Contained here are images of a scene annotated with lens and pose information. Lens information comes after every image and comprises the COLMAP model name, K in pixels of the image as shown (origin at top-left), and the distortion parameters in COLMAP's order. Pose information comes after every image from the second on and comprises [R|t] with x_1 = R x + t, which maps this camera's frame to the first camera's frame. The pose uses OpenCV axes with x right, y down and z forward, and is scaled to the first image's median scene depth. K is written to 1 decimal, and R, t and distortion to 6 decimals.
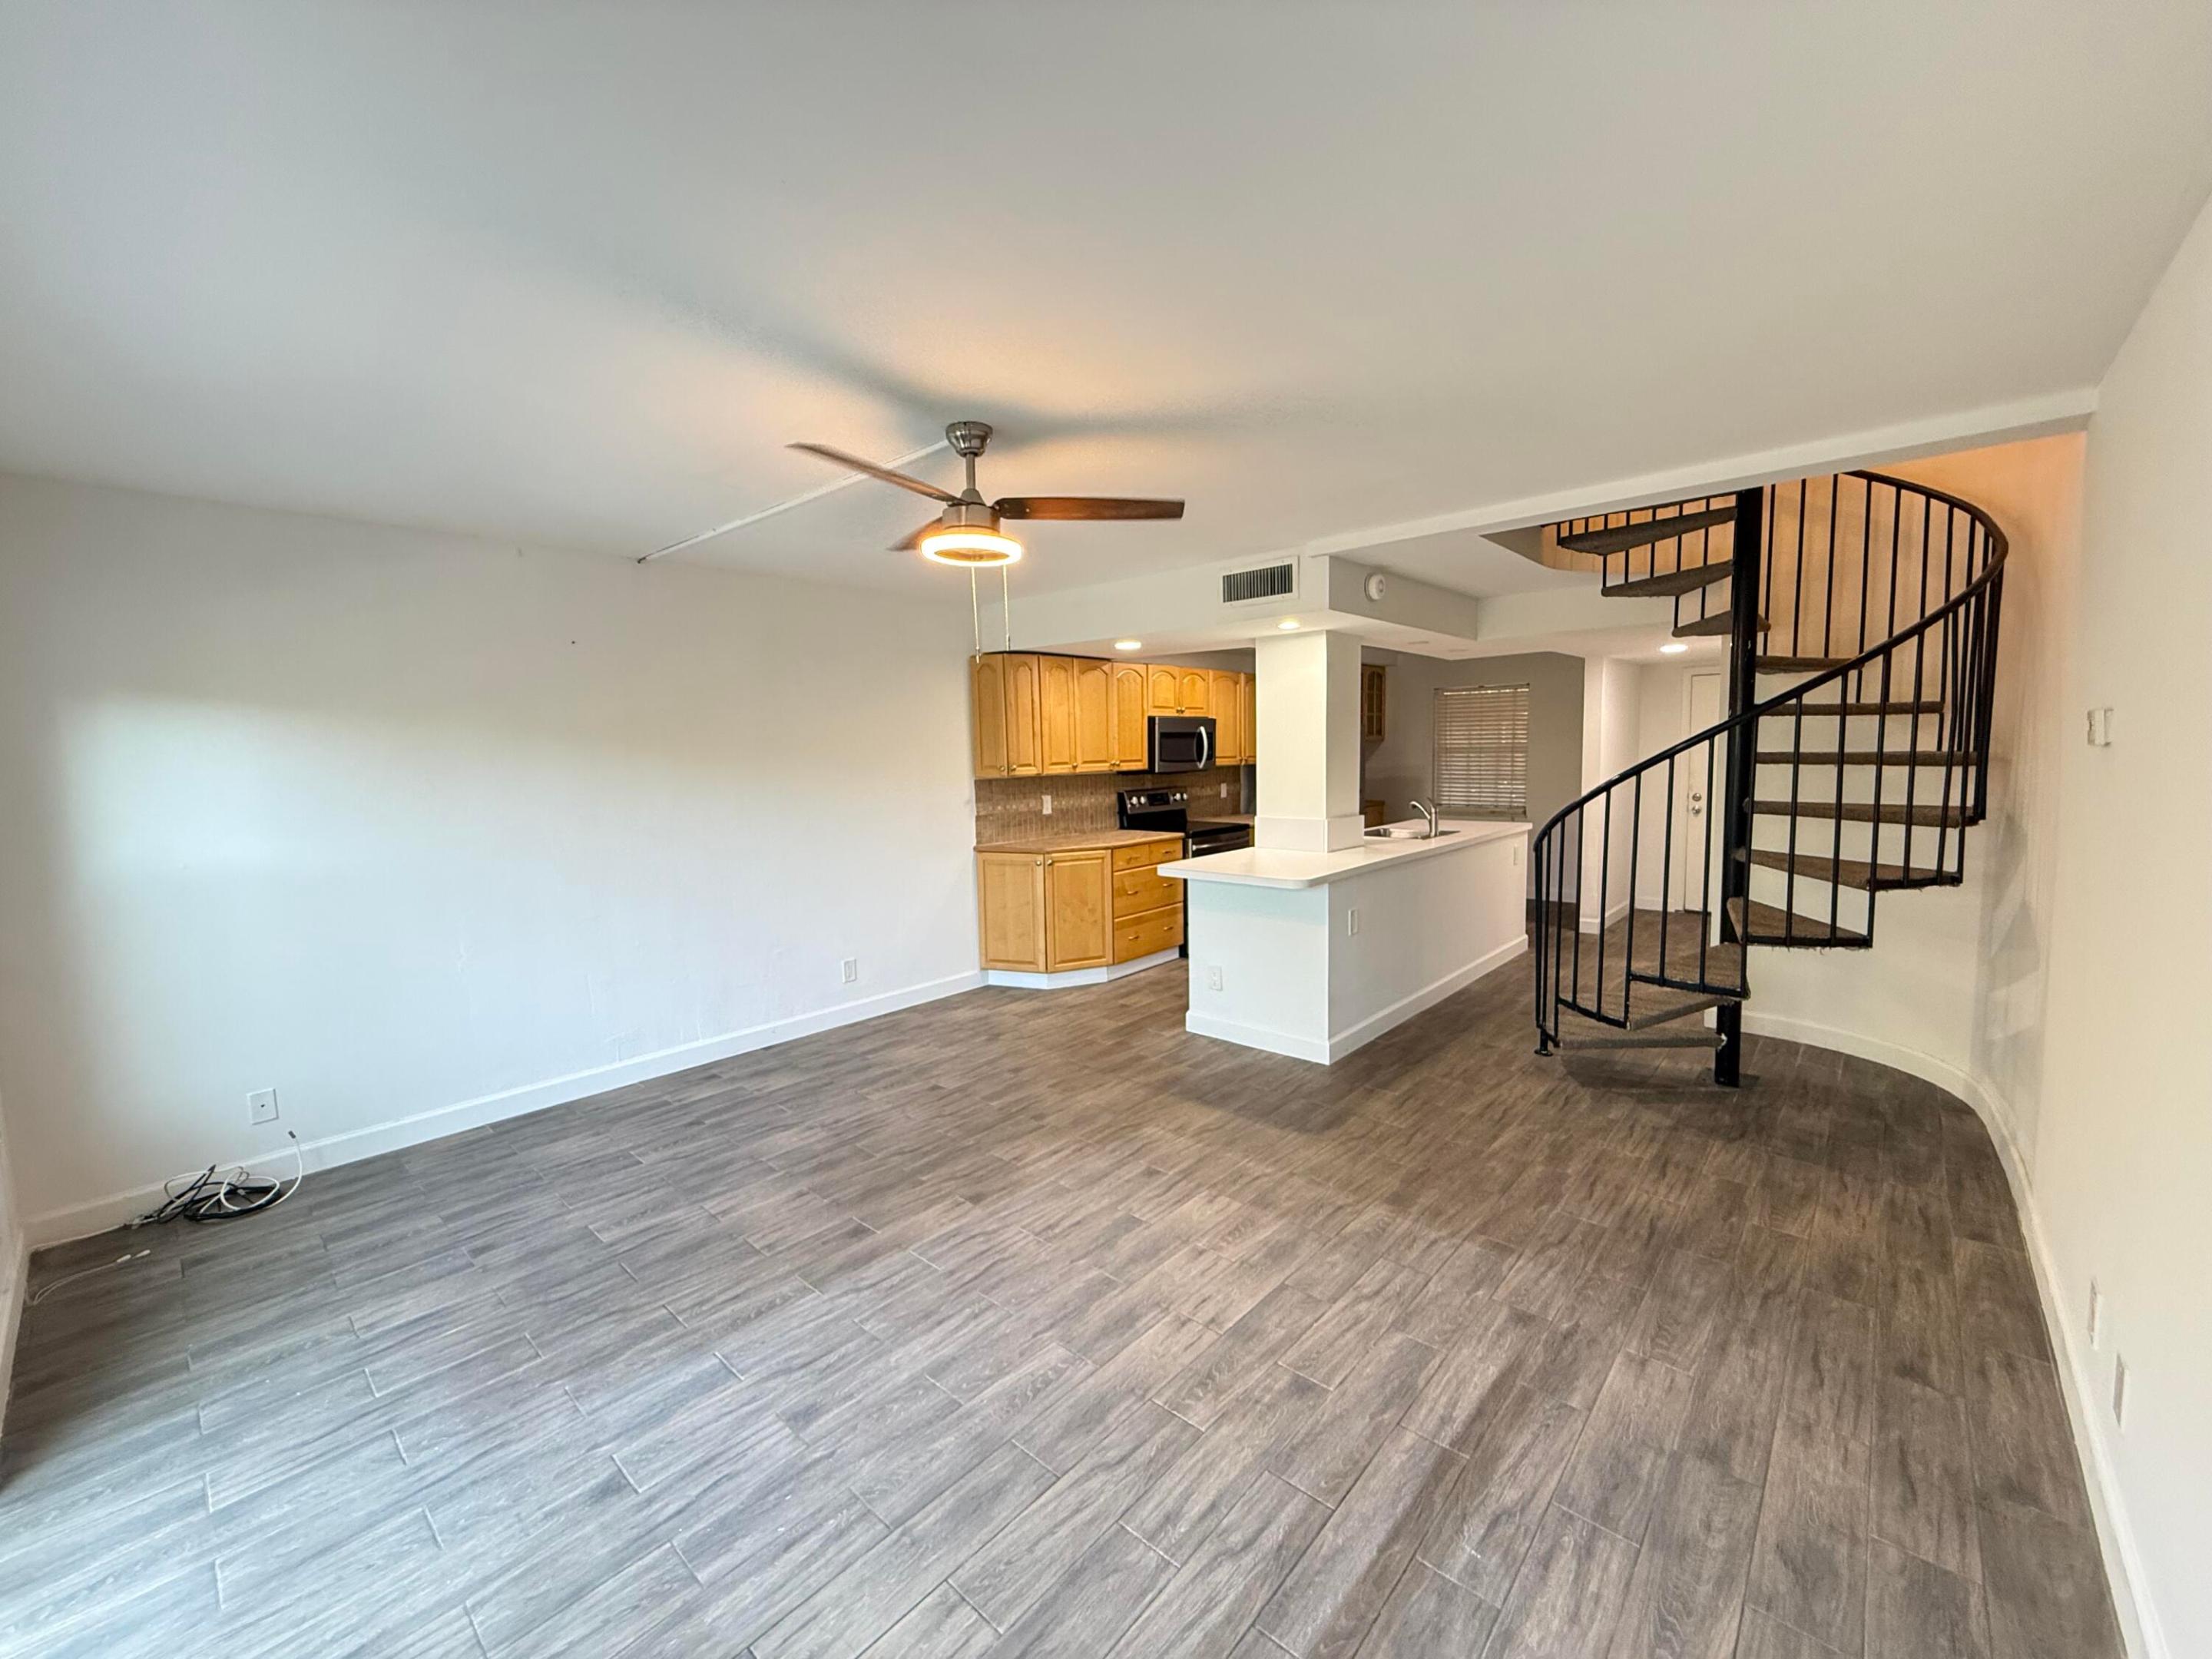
lens RADIAL K [[882.9, 0, 1100.1], [0, 882.9, 826.2], [0, 0, 1]] dist [-0.001102, 0.000568]
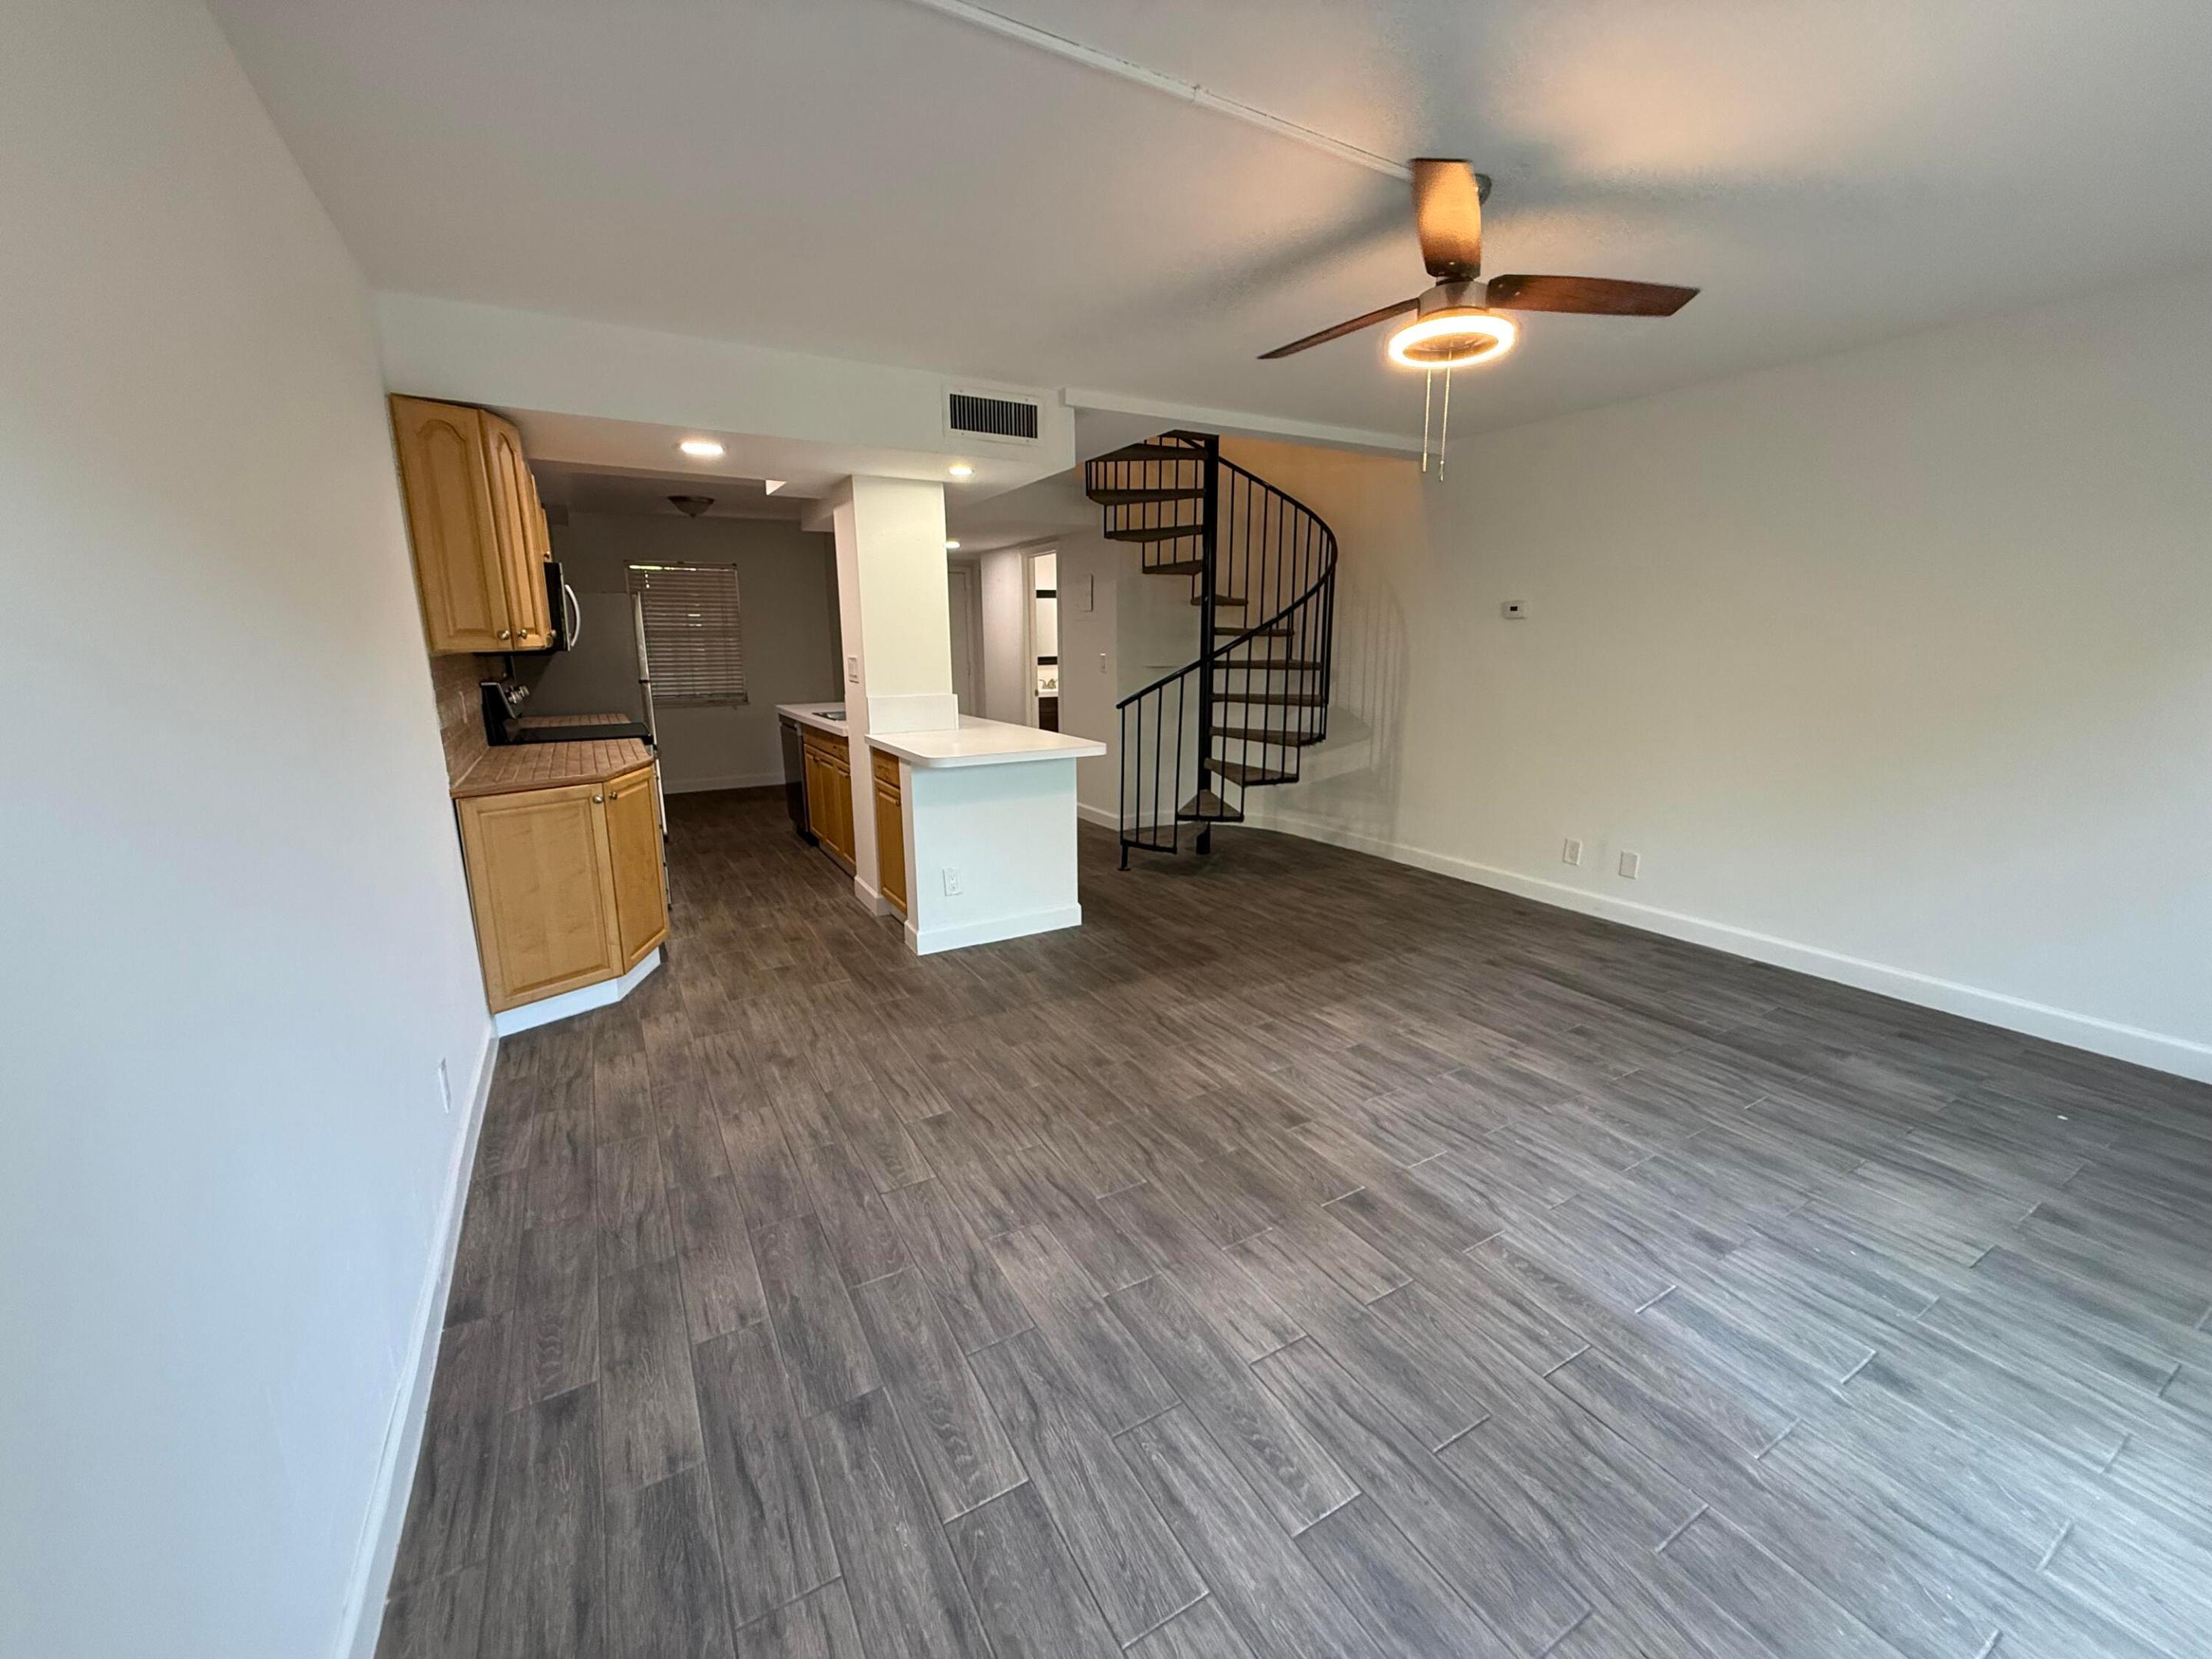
lens RADIAL K [[882.9, 0, 1100.1], [0, 882.9, 826.2], [0, 0, 1]] dist [-0.001102, 0.000568]
pose [[0.309955, -0.182556, 0.933060, -0.922624], [0.082063, 0.982867, 0.165040, -0.018154], [-0.947203, 0.025415, 0.319625, 0.868096]]
